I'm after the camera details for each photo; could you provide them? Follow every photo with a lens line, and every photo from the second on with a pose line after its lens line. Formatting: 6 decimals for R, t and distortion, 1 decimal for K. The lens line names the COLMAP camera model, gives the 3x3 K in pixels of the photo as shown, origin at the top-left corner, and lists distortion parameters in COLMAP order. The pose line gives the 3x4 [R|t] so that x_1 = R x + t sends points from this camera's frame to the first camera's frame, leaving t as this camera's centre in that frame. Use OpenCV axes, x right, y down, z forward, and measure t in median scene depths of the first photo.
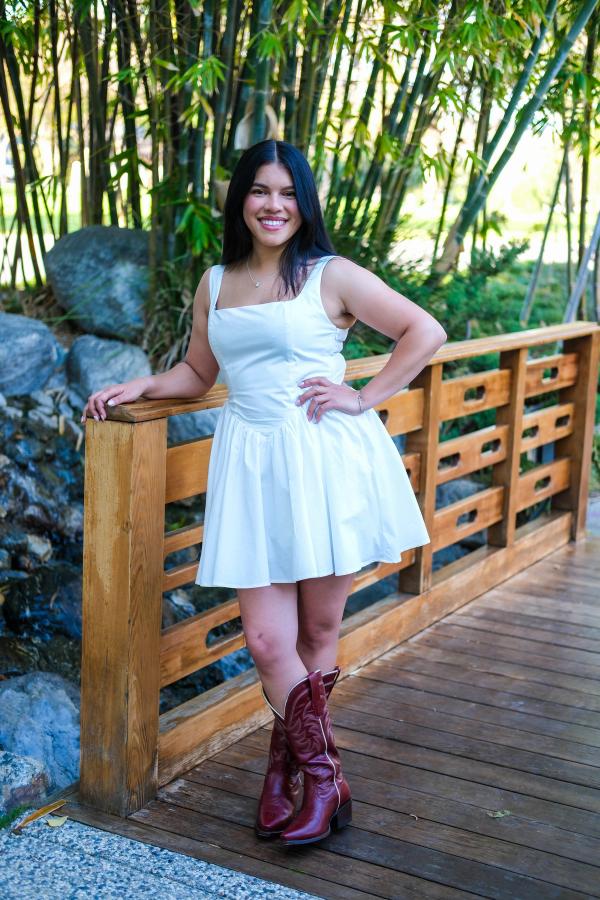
lens RADIAL K [[1363.1, 0, 300.0], [0, 1363.1, 450.0], [0, 0, 1]] dist [-0.030522, -0.048150]
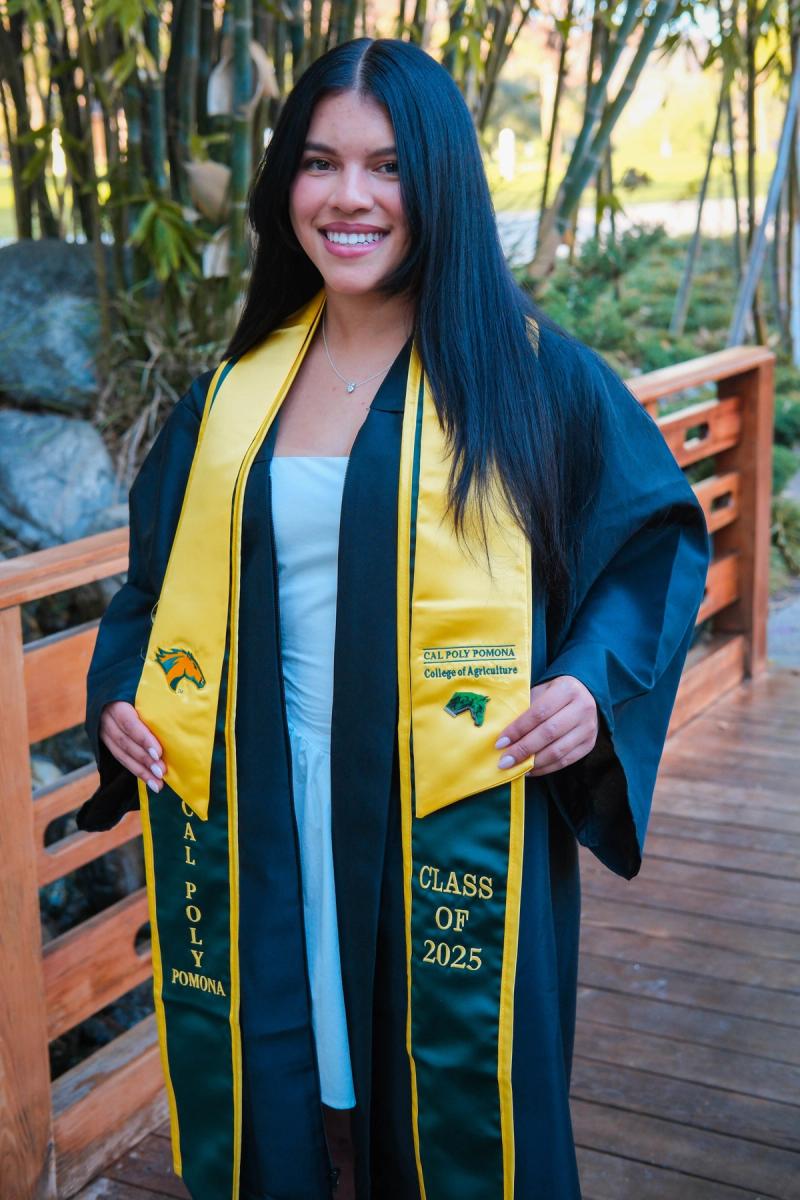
lens RADIAL K [[1848.6, 0, 400.0], [0, 1848.6, 600.0], [0, 0, 1]] dist [0.006206, 0.080381]
pose [[0.997952, -0.063859, -0.003766, 0.036019], [0.063968, 0.996613, 0.051681, -0.028811], [0.000453, -0.051816, 0.998657, 0.096816]]
